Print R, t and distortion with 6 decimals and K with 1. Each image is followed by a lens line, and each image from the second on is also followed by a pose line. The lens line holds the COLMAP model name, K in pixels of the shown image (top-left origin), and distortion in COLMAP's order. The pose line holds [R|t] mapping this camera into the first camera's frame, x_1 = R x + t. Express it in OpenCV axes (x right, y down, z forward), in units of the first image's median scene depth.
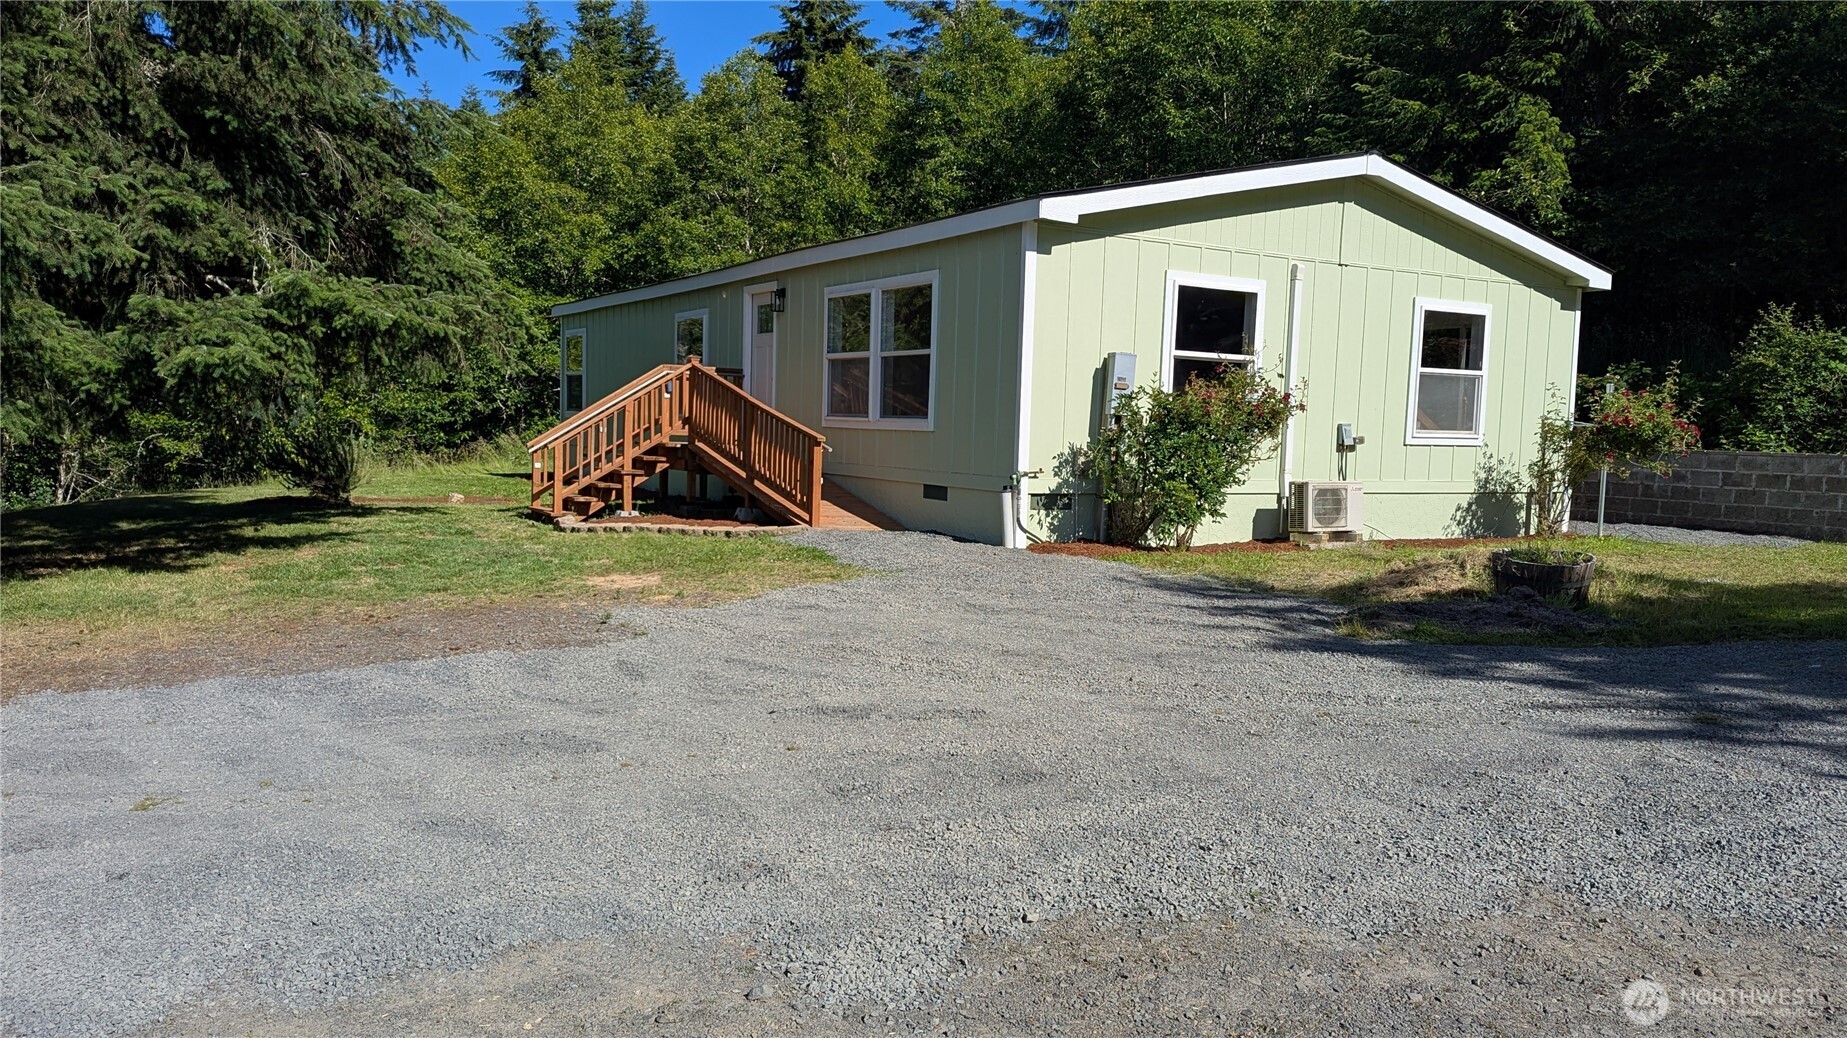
lens RADIAL K [[1322.5, 0, 944.4], [0, 1322.5, 547.7], [0, 0, 1]] dist [0.079497, -0.116420]
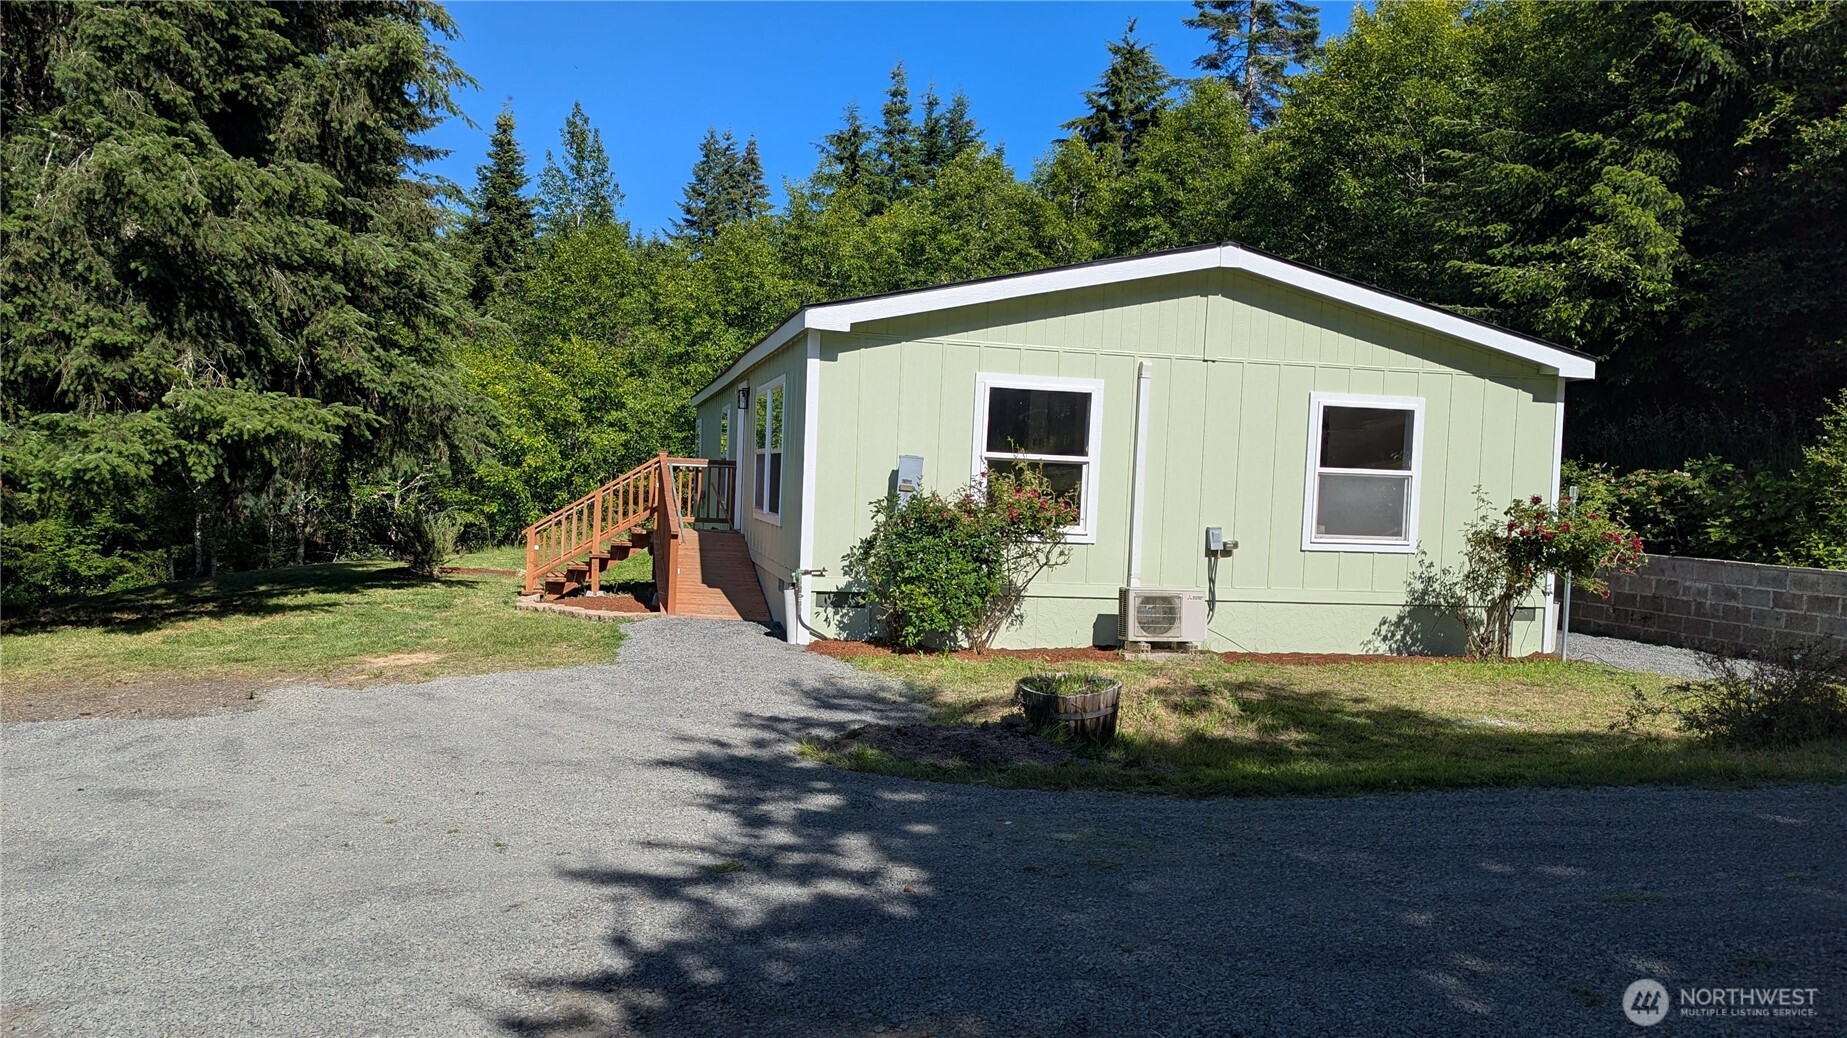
lens RADIAL K [[1331.8, 0, 919.7], [0, 1331.8, 546.1], [0, 0, 1]] dist [0.088726, -0.121675]
pose [[0.949615, 0.024668, -0.312445, 0.387359], [-0.041641, 0.997990, -0.047767, -0.025074], [0.310639, 0.058370, 0.948734, 0.036570]]
